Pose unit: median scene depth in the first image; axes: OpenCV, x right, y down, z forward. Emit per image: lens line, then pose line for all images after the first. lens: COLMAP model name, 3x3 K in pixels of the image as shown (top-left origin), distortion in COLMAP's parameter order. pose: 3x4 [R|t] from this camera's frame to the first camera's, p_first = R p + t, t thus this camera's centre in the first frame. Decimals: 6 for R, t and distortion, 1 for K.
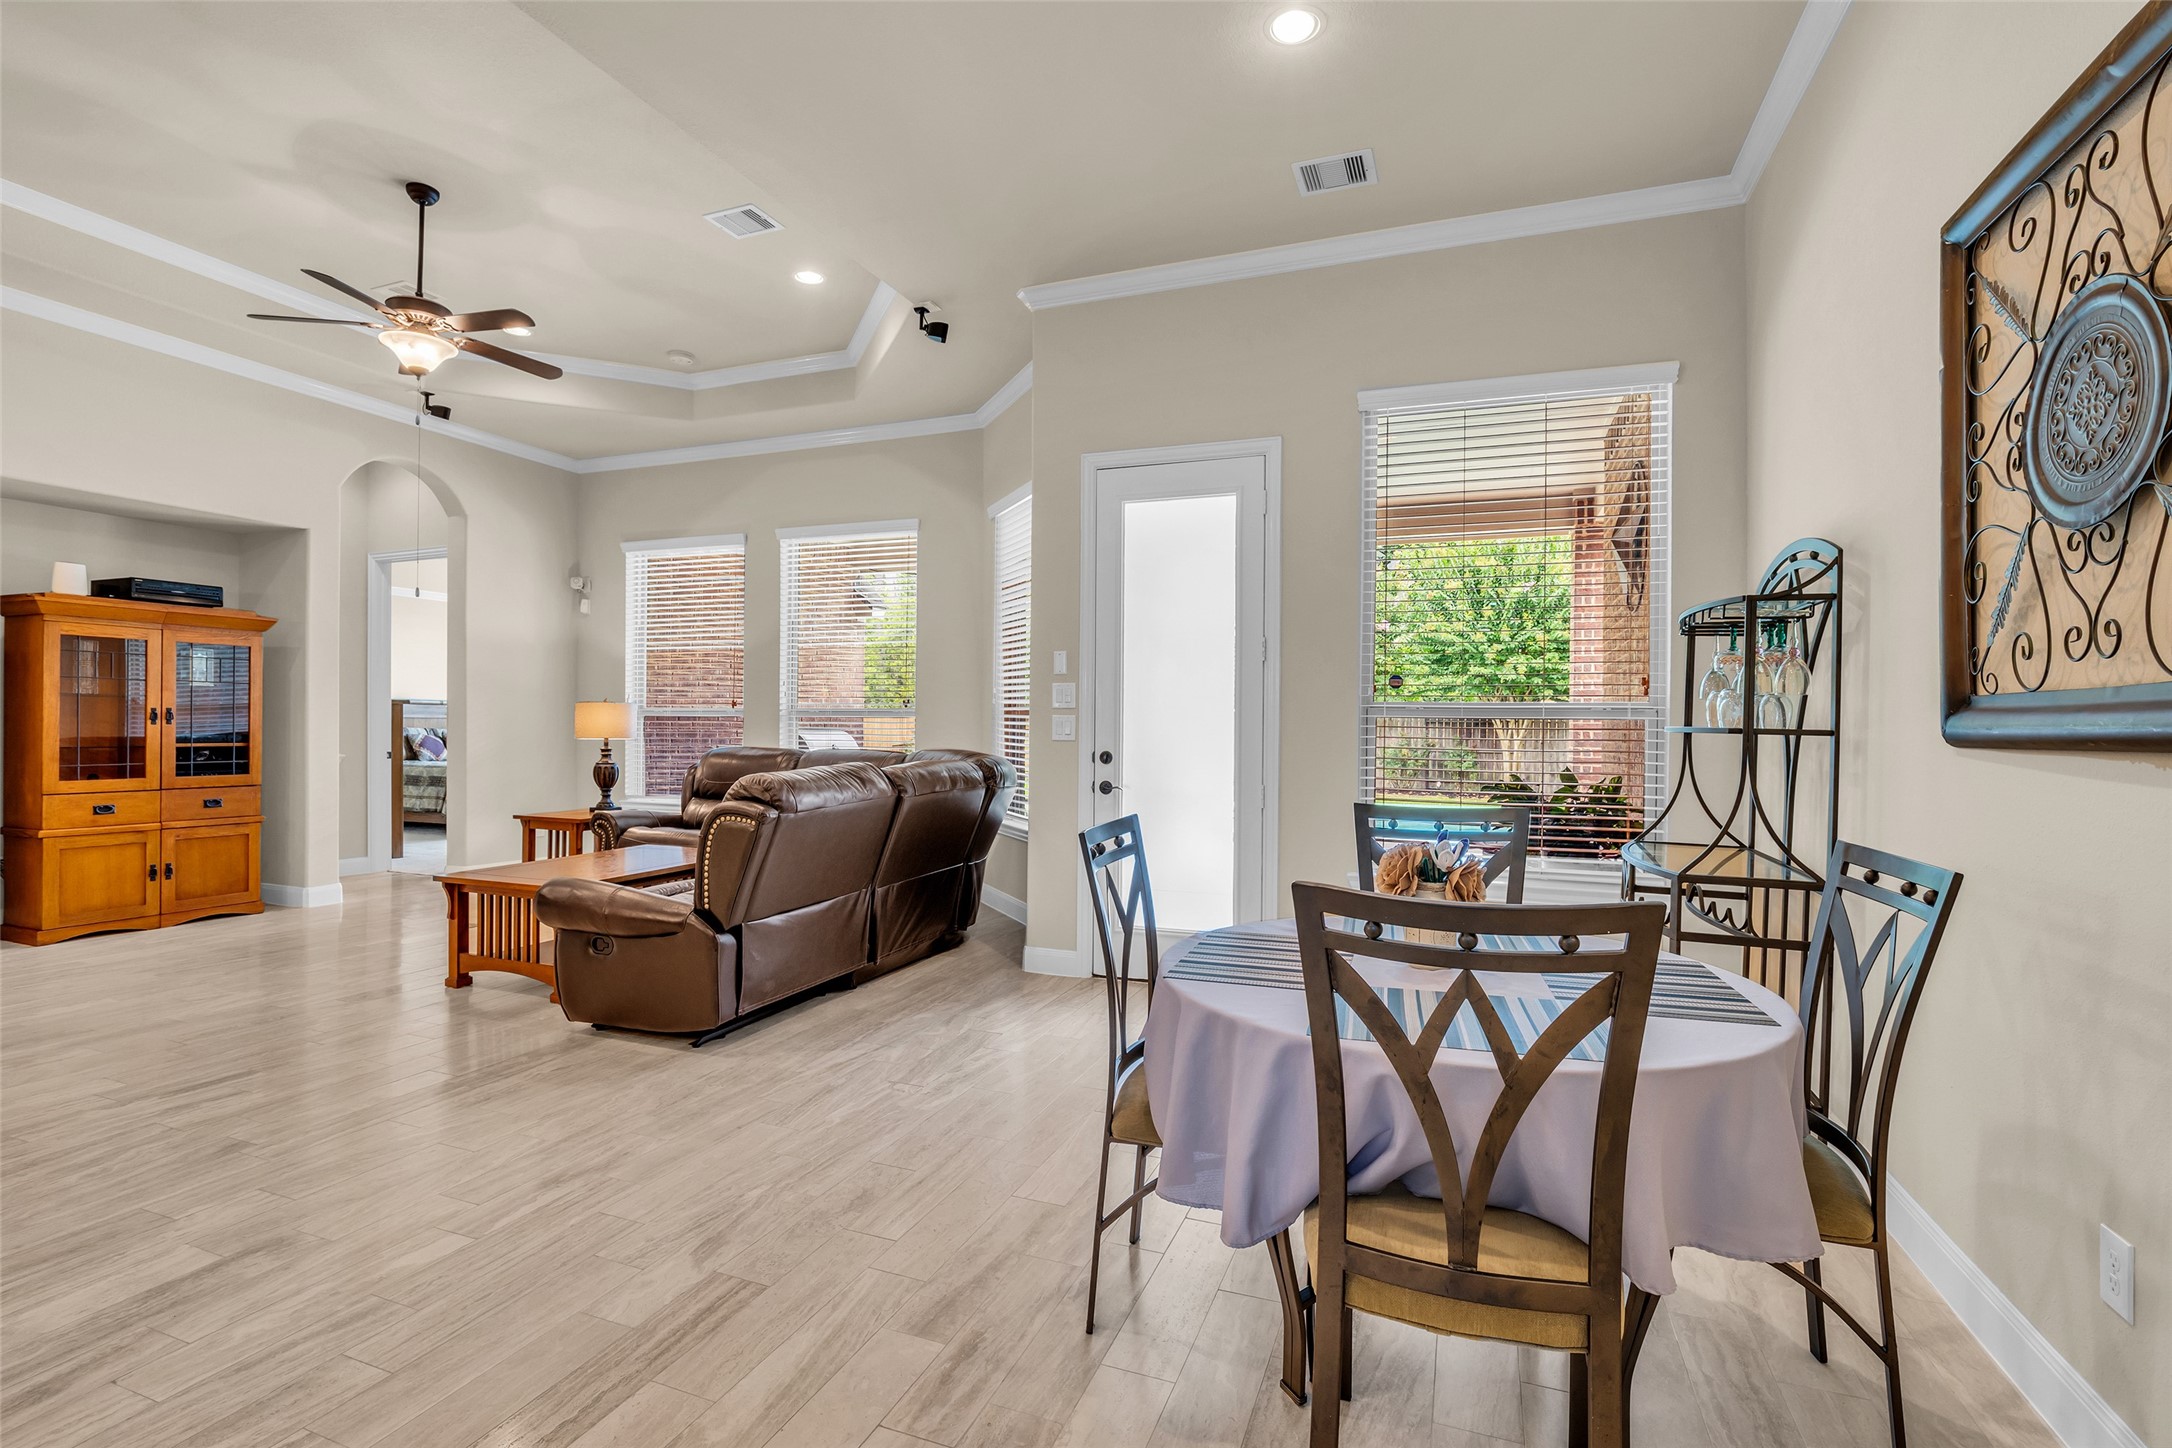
lens RADIAL K [[990.4, 0, 1086.0], [0, 990.4, 724.0], [0, 0, 1]] dist [-0.023606, 0.007512]
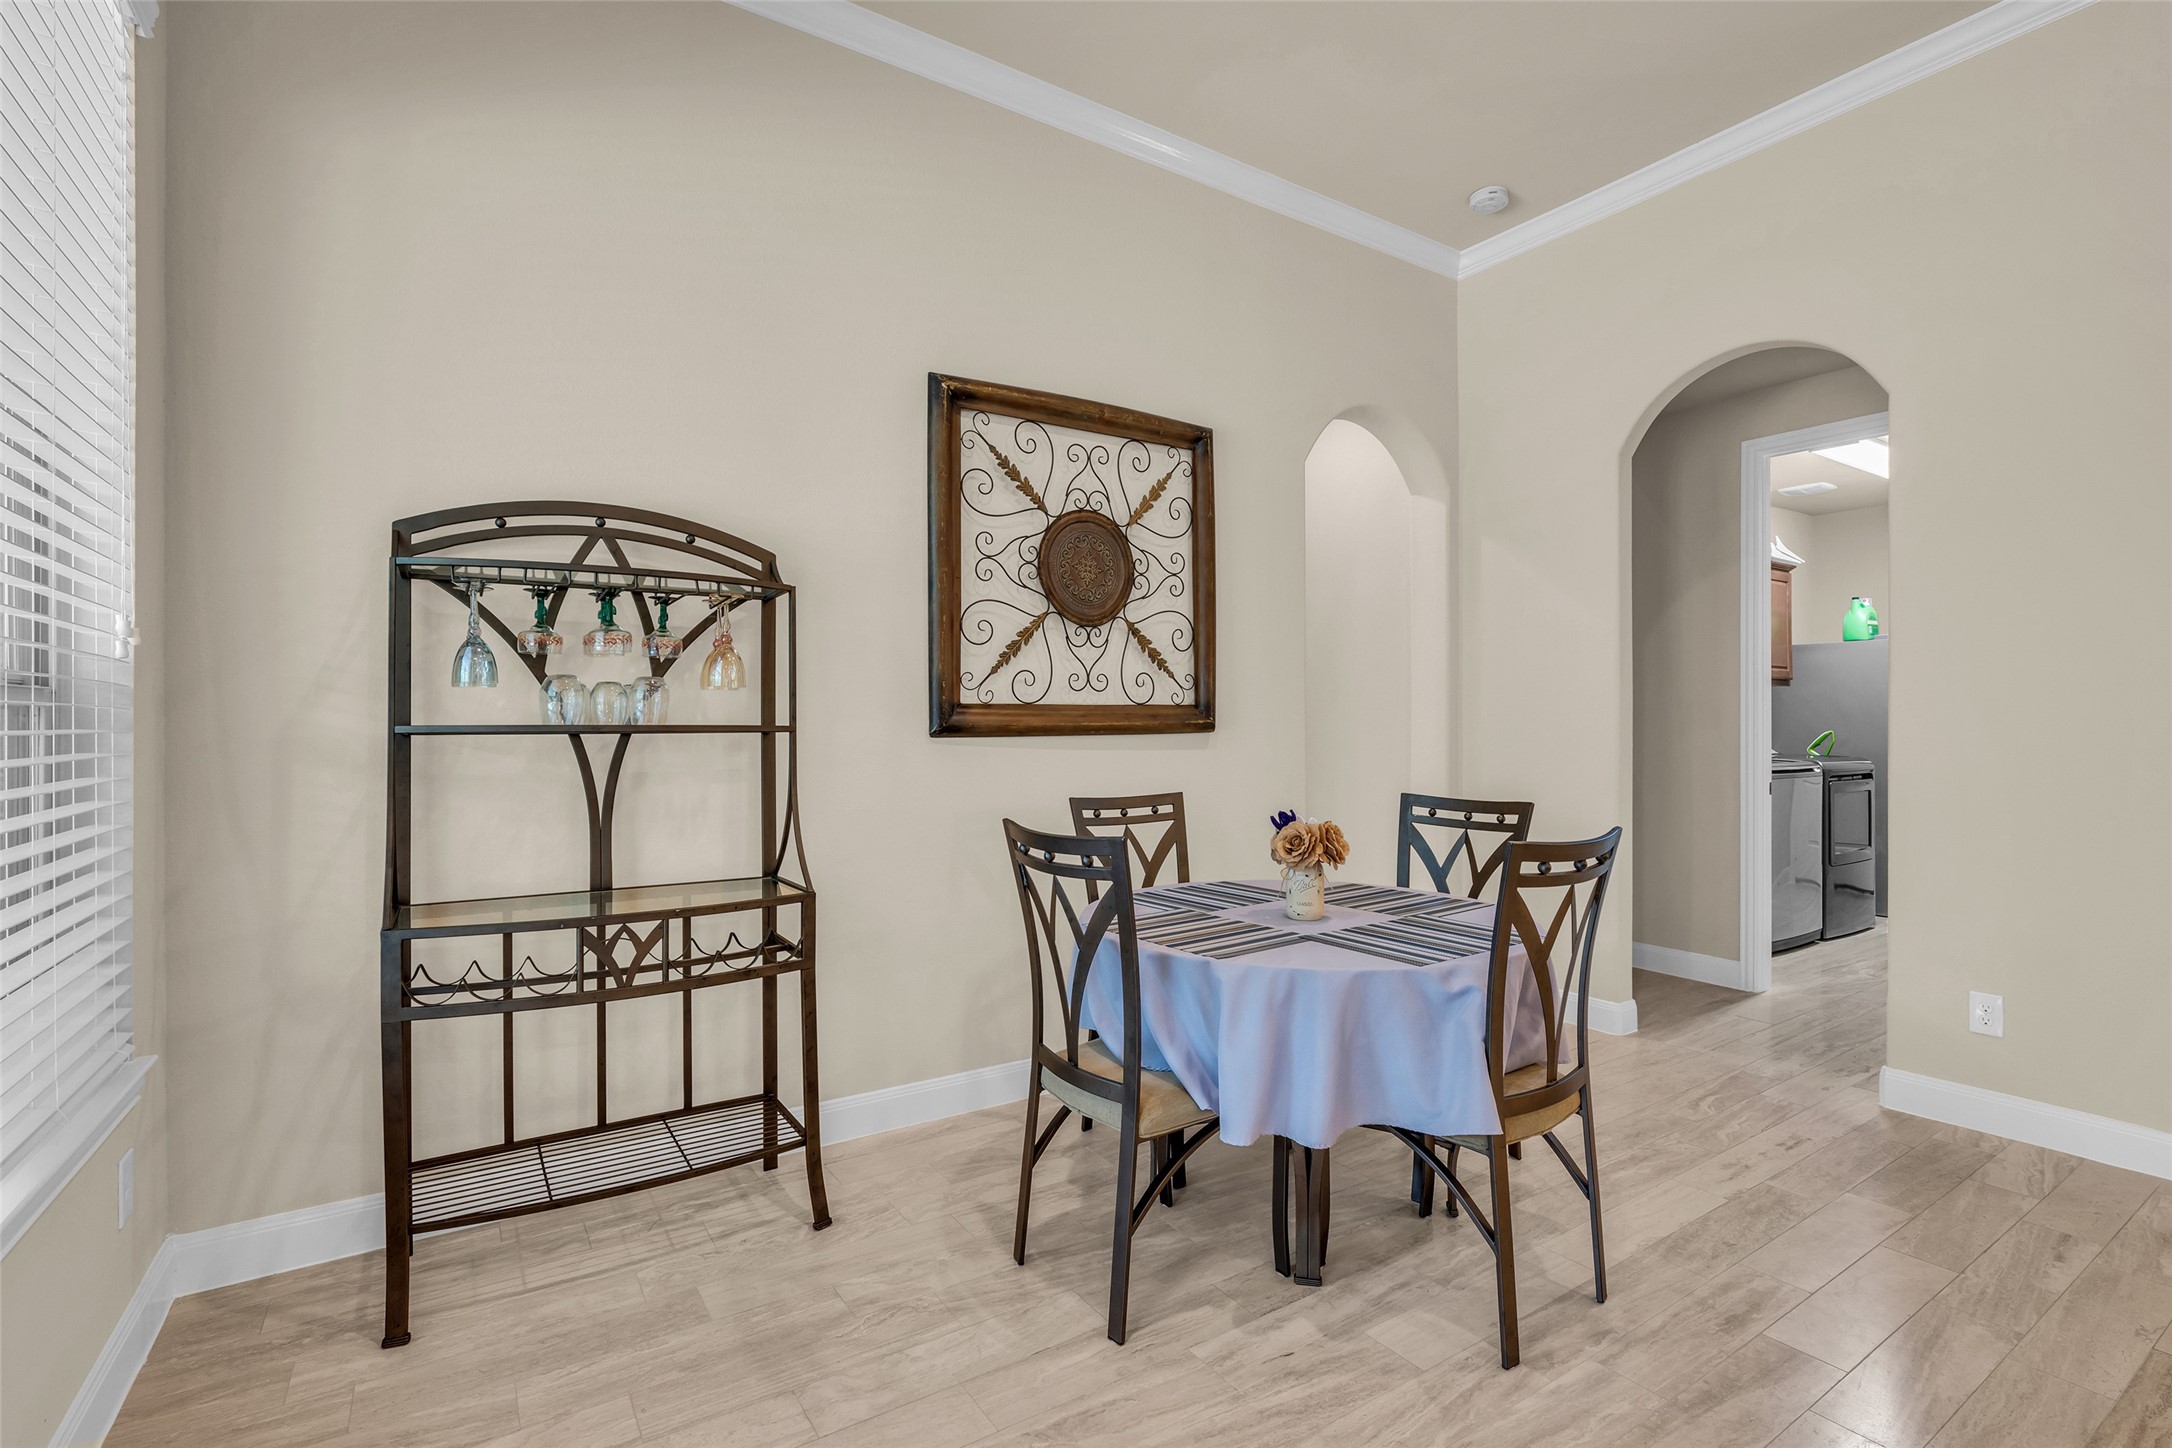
lens RADIAL K [[990.4, 0, 1086.0], [0, 990.4, 724.0], [0, 0, 1]] dist [-0.023606, 0.007512]
pose [[-0.811790, -0.005400, 0.583924, -0.059278], [-0.003587, 0.999984, 0.004262, -0.001885], [-0.583938, 0.001365, -0.811797, 0.821700]]
